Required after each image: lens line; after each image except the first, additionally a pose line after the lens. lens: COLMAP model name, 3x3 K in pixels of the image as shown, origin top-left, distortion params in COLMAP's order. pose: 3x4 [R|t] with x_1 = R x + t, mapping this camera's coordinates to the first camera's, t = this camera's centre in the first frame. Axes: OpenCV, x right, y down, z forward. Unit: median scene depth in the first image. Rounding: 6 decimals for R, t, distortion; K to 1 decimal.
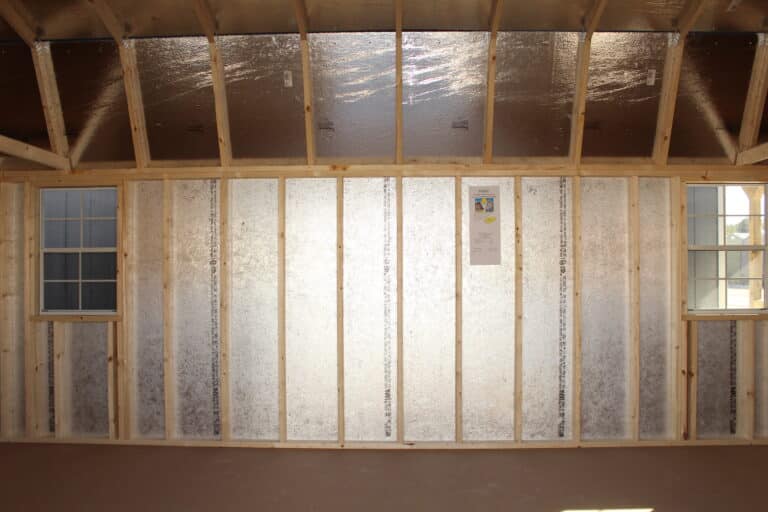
lens RADIAL K [[641.0, 0, 384.0], [0, 641.0, 256.0], [0, 0, 1]] dist [-0.093333, 0.015525]
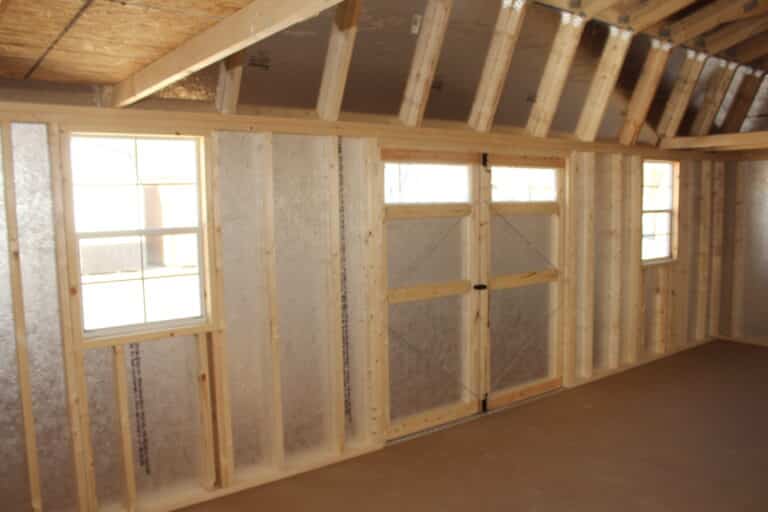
lens RADIAL K [[625.5, 0, 384.0], [0, 625.5, 256.0], [0, 0, 1]] dist [-0.080558, 0.006522]
pose [[0.782454, -0.056774, 0.620115, -0.699737], [0.007864, 0.996657, 0.081325, -0.030083], [-0.622659, -0.058756, 0.780285, 0.334124]]
